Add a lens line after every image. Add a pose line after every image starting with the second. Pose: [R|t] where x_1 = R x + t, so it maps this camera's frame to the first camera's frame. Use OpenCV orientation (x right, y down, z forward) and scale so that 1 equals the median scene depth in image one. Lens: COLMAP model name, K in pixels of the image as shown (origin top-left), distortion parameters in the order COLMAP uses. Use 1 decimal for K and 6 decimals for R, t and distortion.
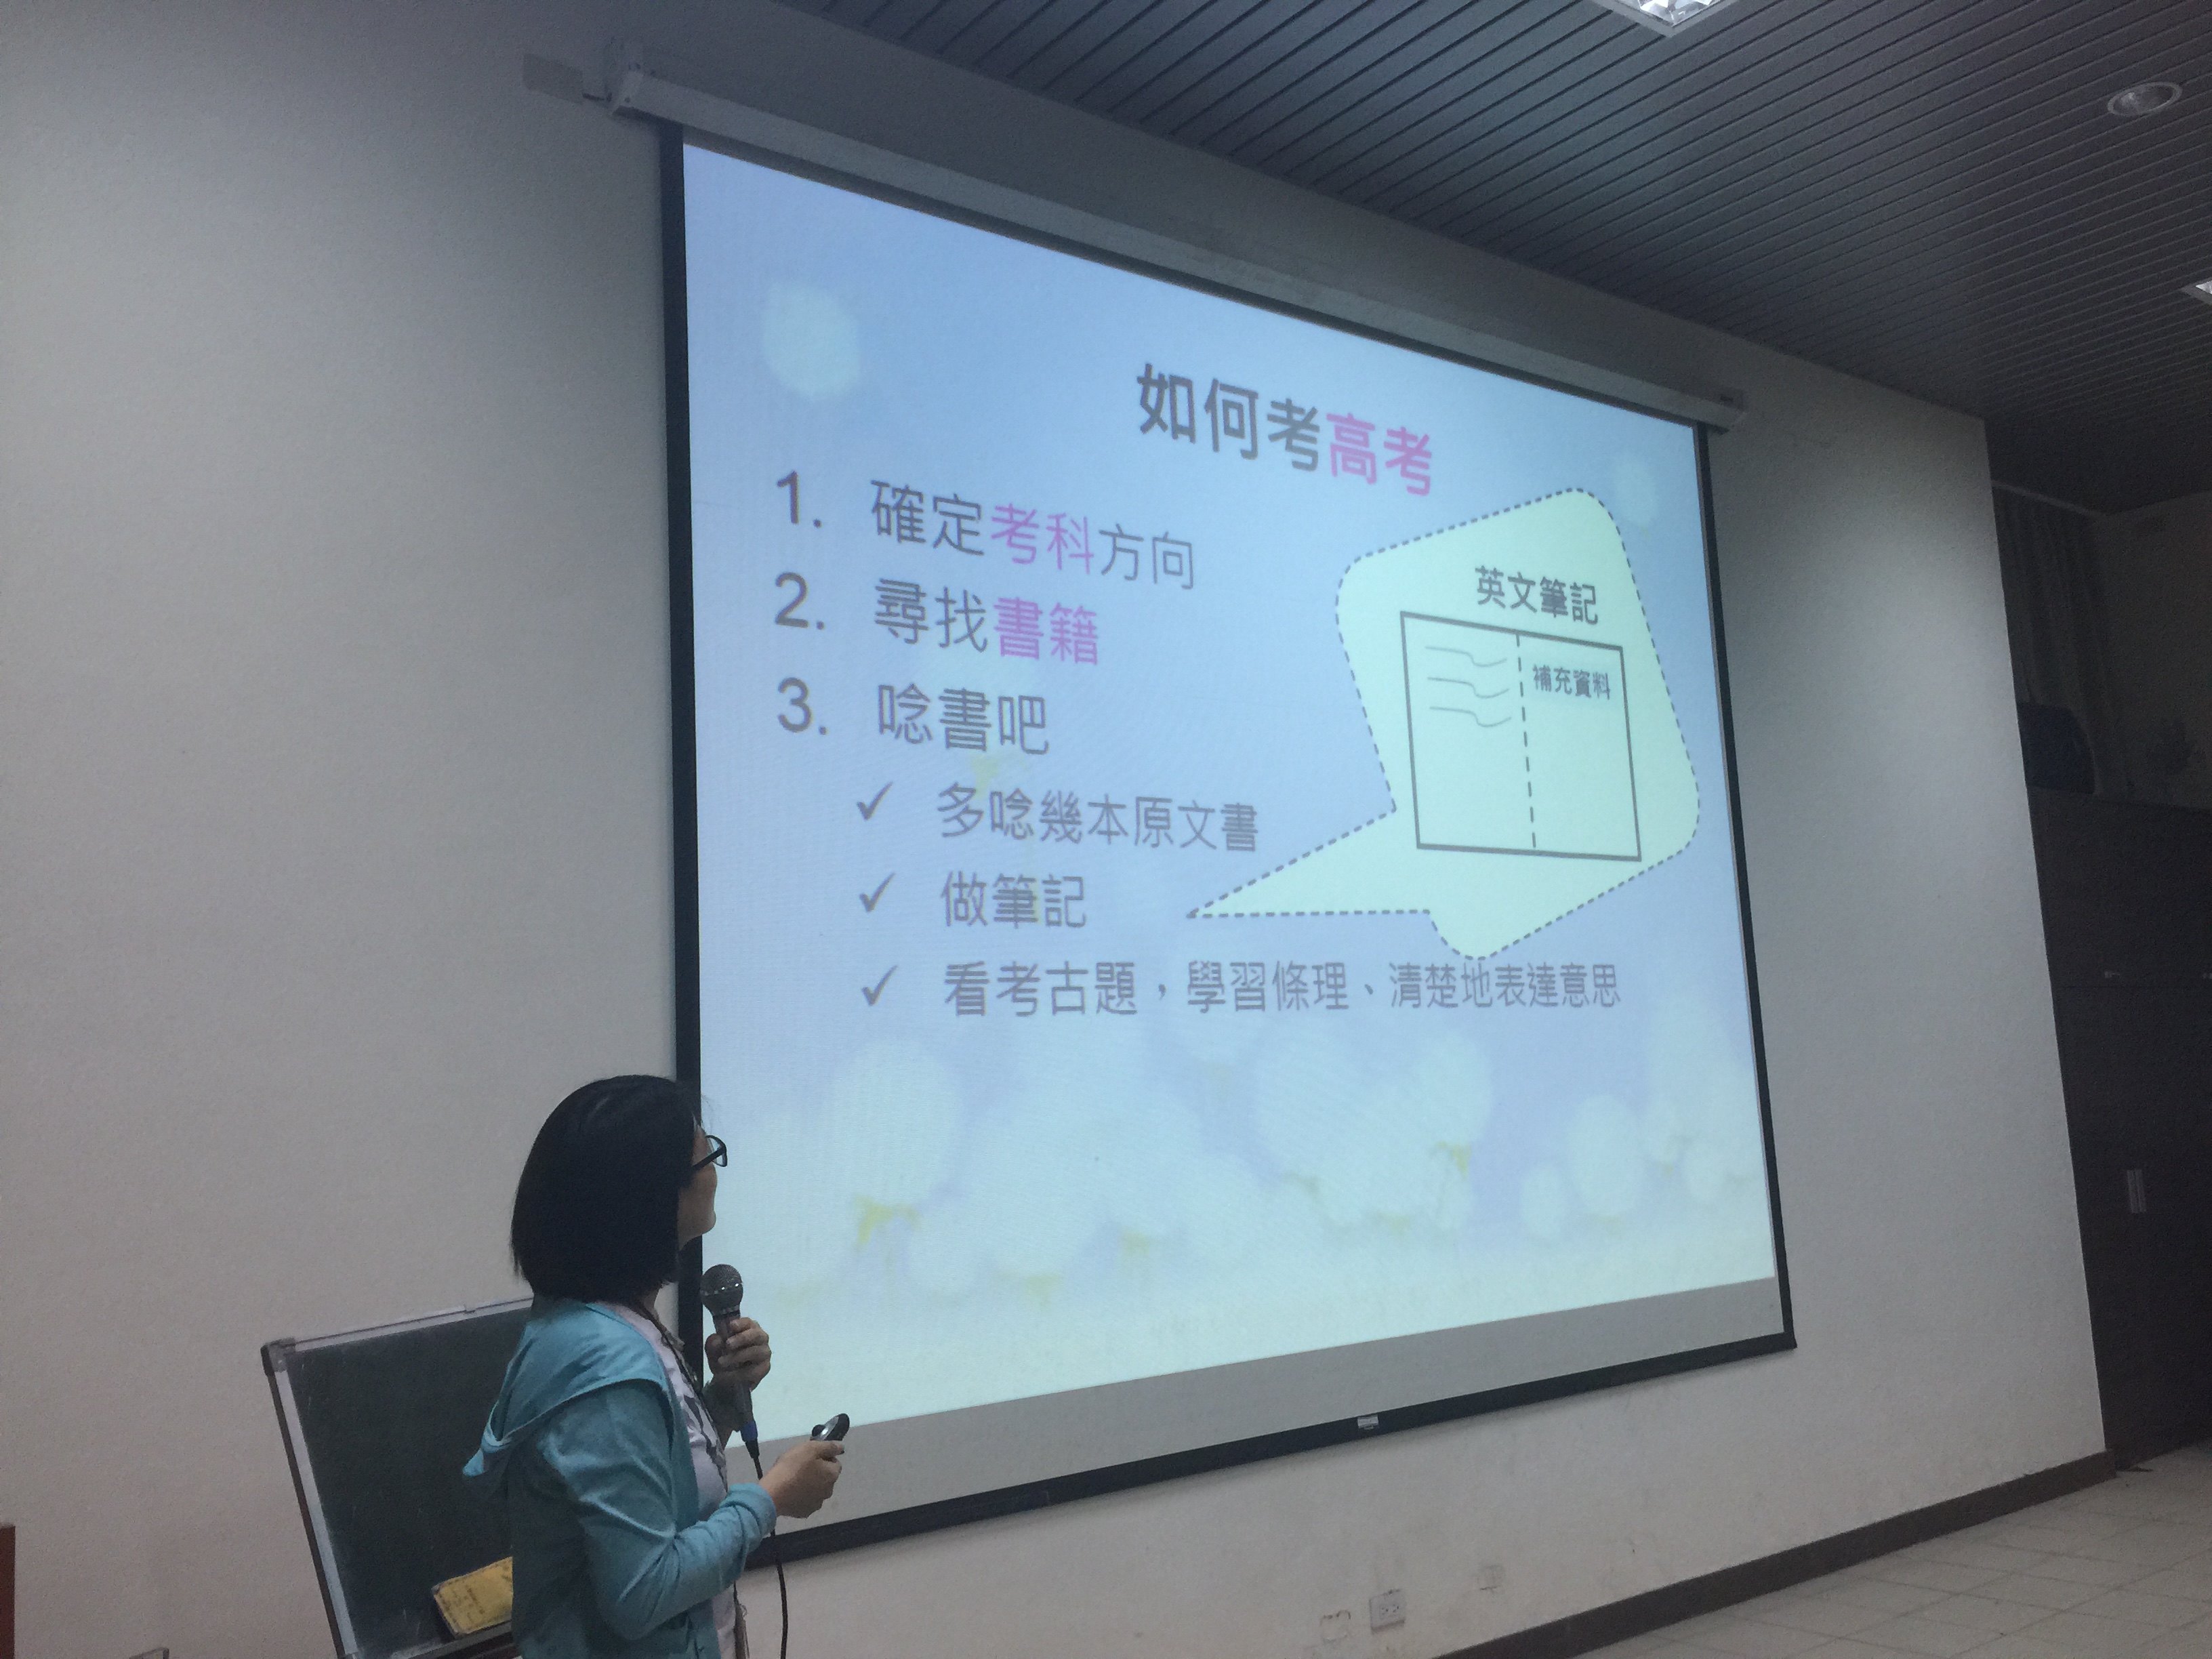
lens RADIAL K [[1905.1, 0, 1106.0], [0, 1905.1, 829.5], [0, 0, 1]] dist [0.087614, -0.159046]
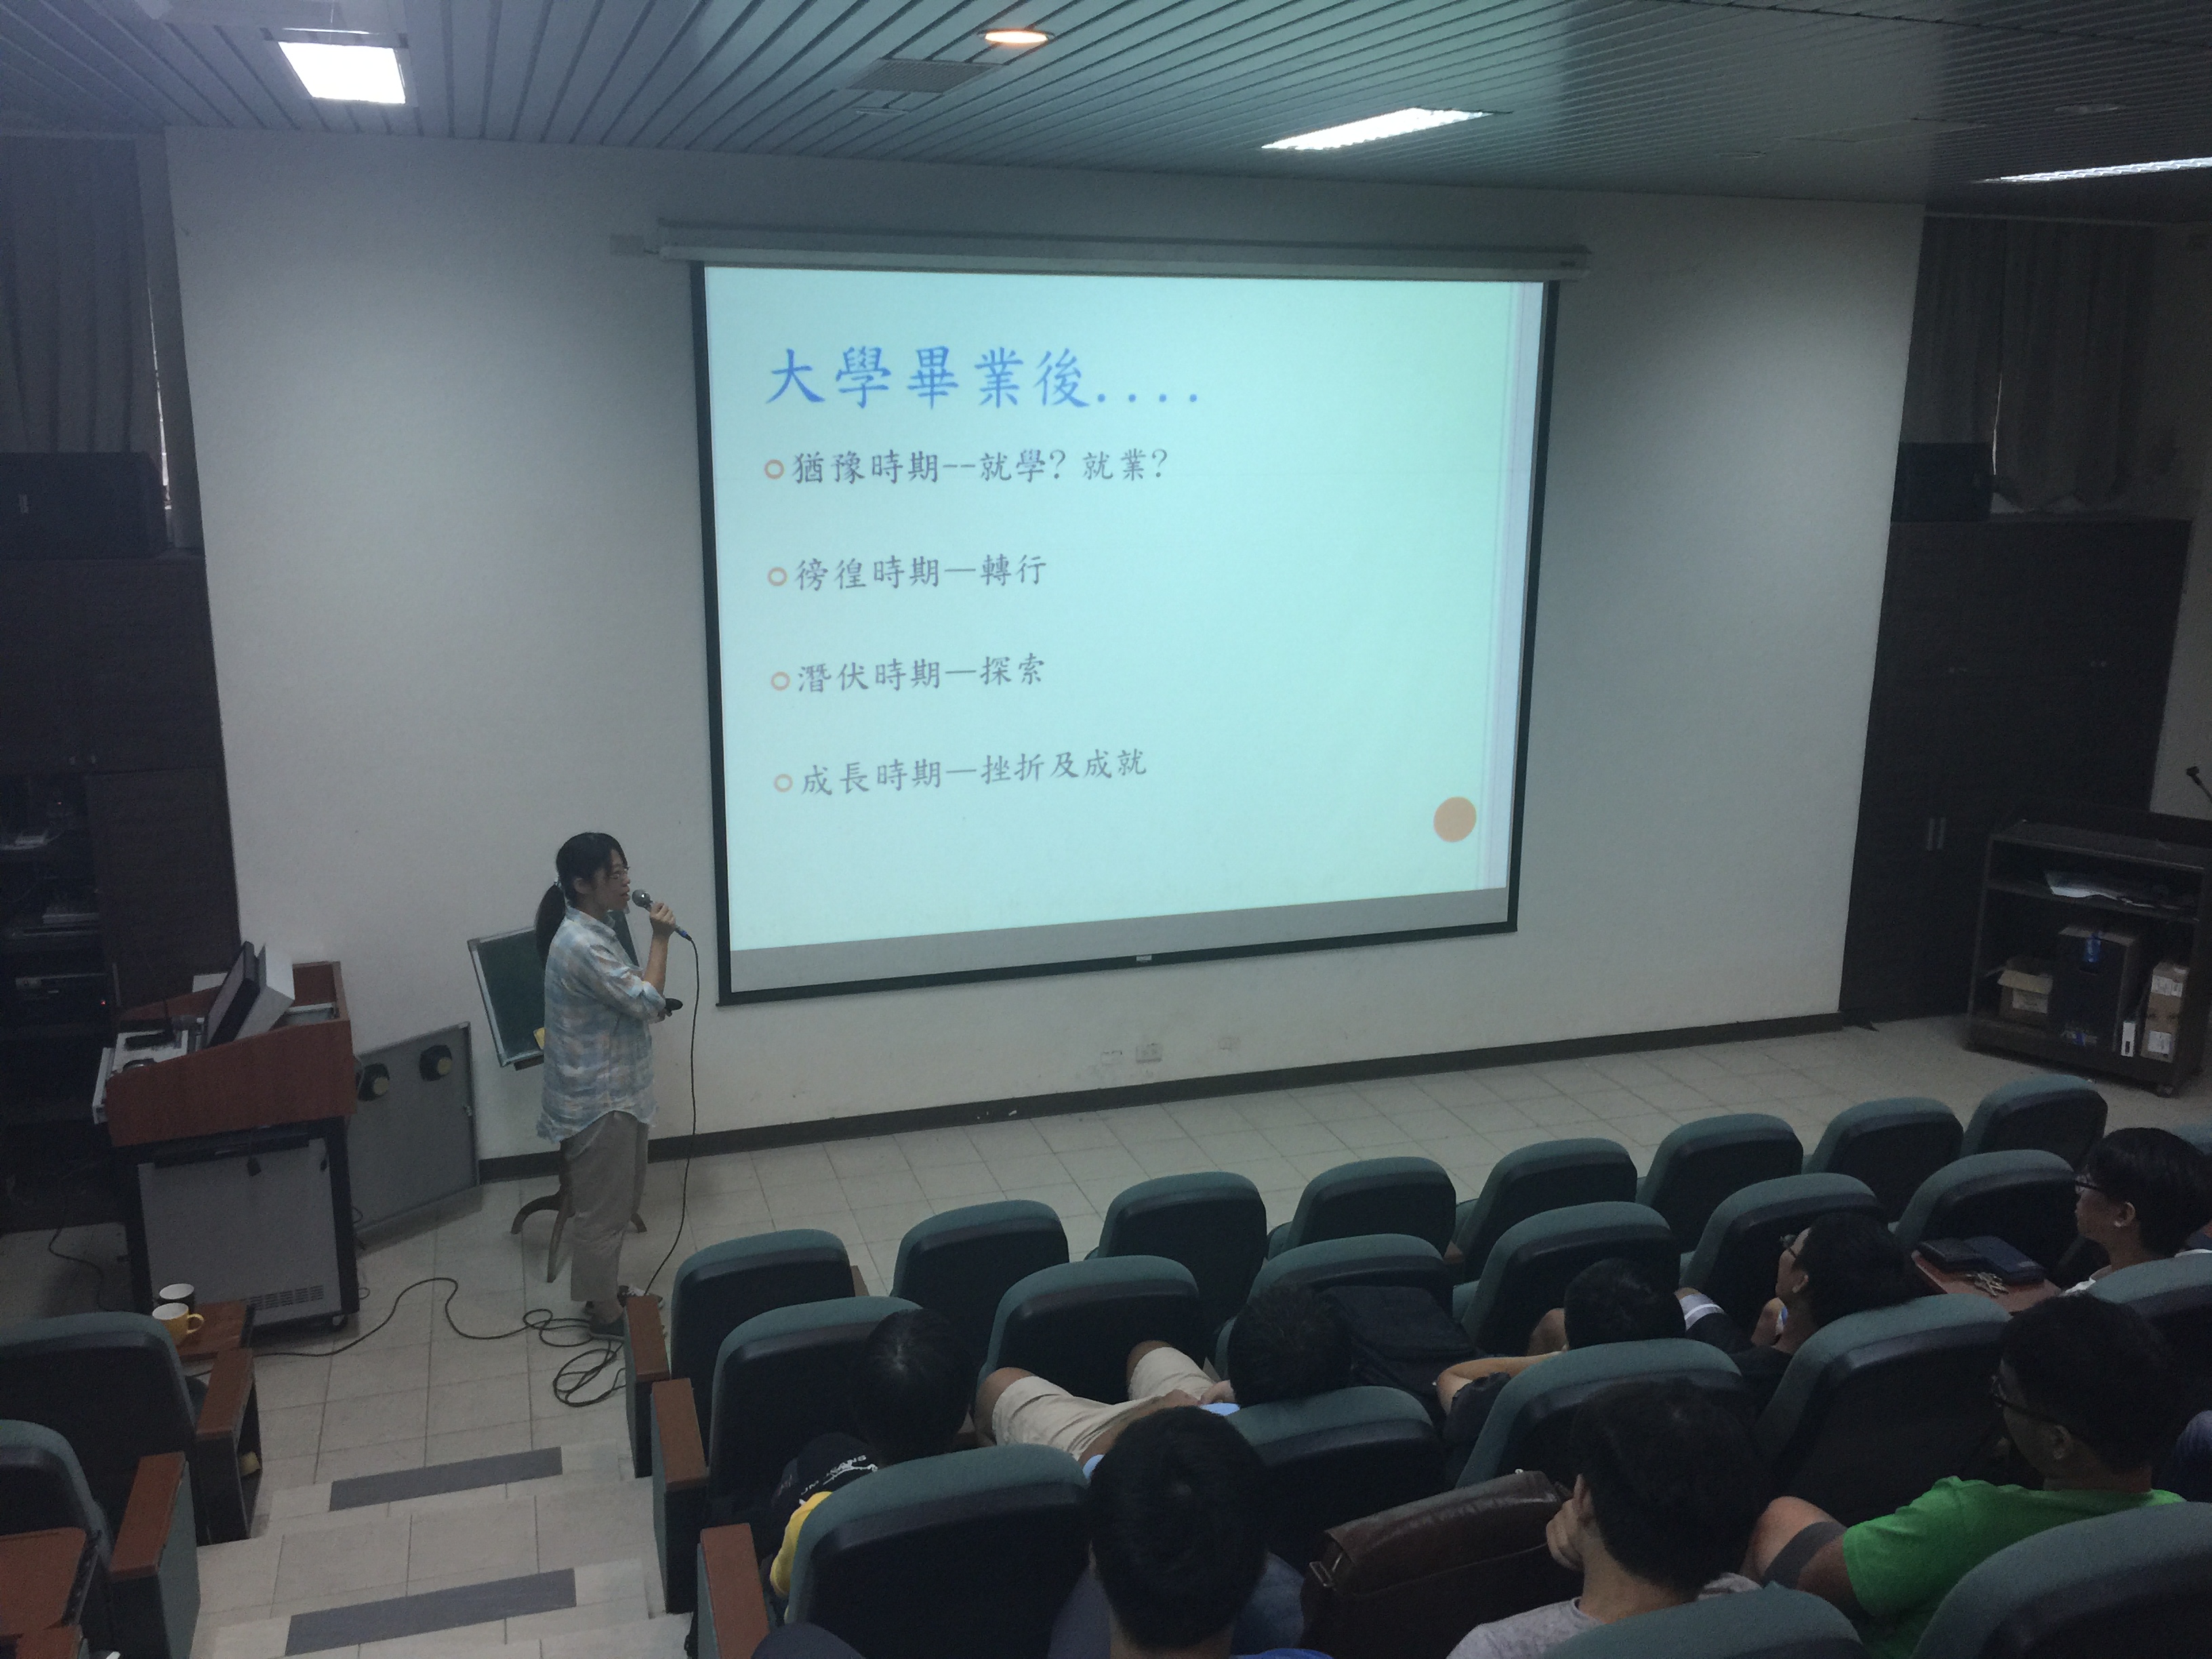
lens RADIAL K [[1899.8, 0, 1110.3], [0, 1899.8, 826.4], [0, 0, 1]] dist [0.087751, -0.144069]
pose [[0.941234, 0.138717, -0.307953, 0.624903], [-0.012119, 0.925052, 0.379647, -0.466277], [0.337536, -0.353605, 0.872372, -0.495337]]
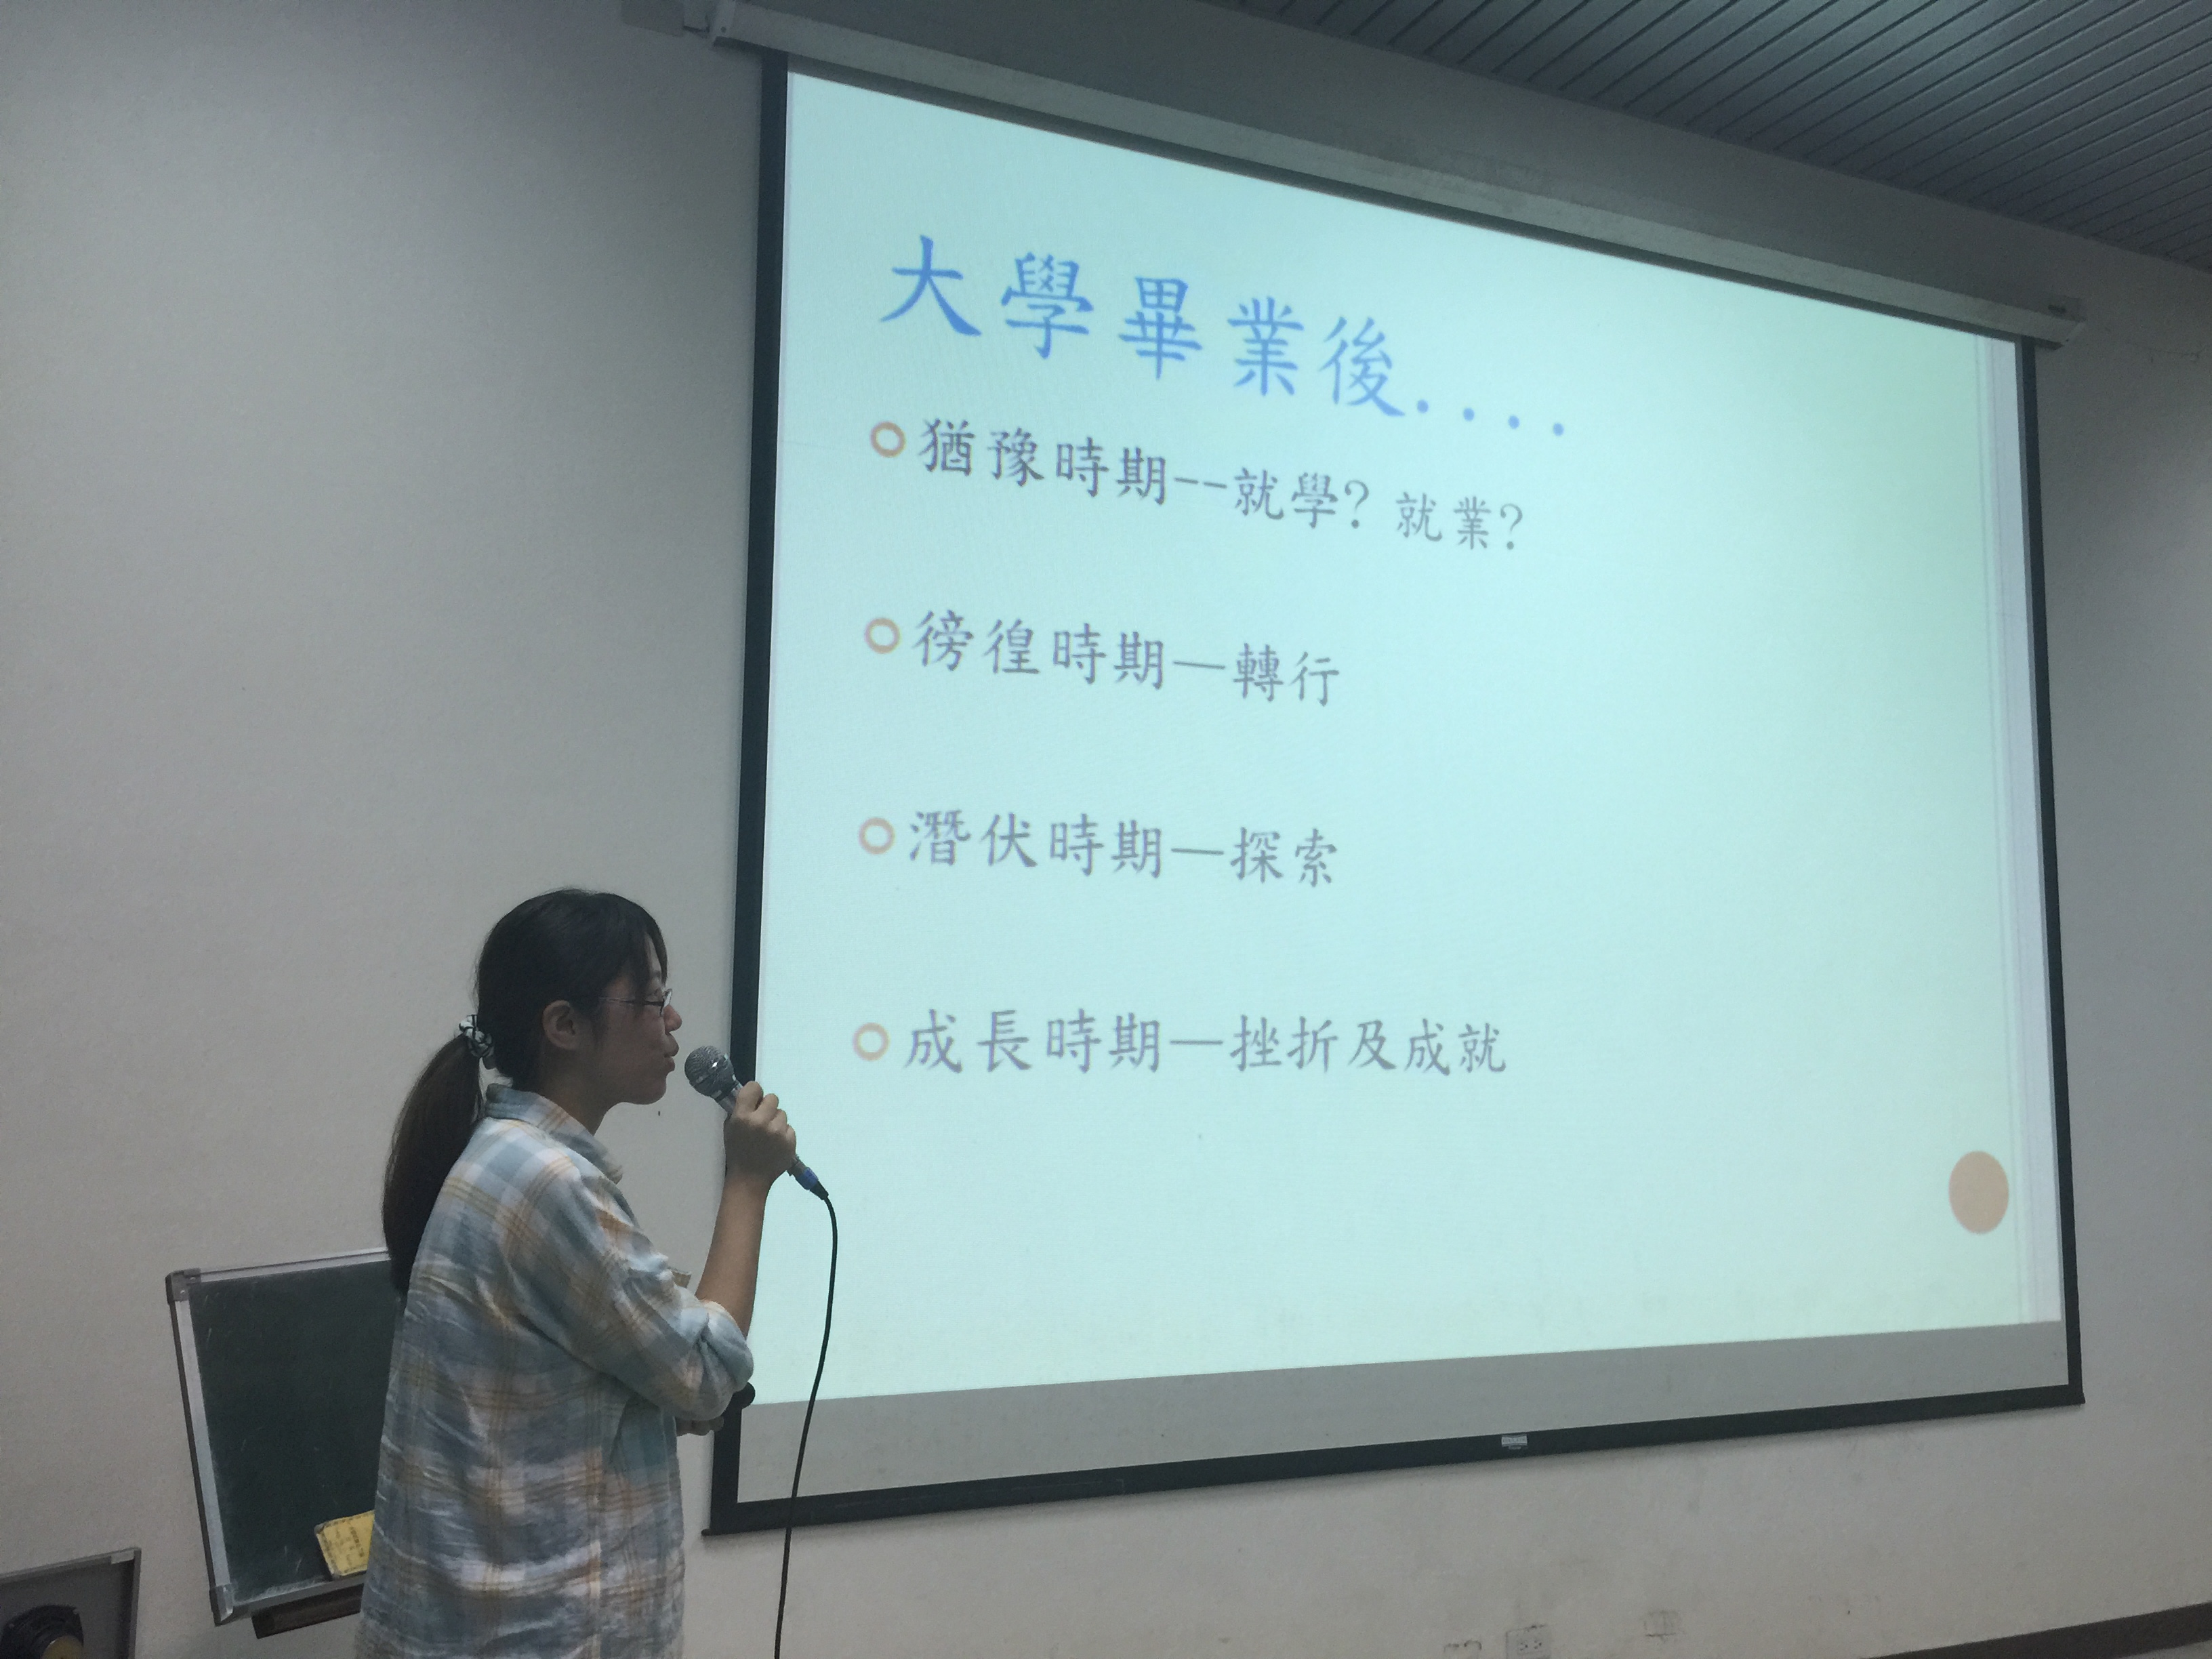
lens RADIAL K [[1899.1, 0, 1102.8], [0, 1899.1, 833.9], [0, 0, 1]] dist [0.083199, -0.136408]
pose [[0.972425, 0.034121, -0.230708, 0.145108], [-0.027176, 0.999079, 0.033216, -0.006658], [0.231629, -0.026031, 0.972456, 0.069633]]
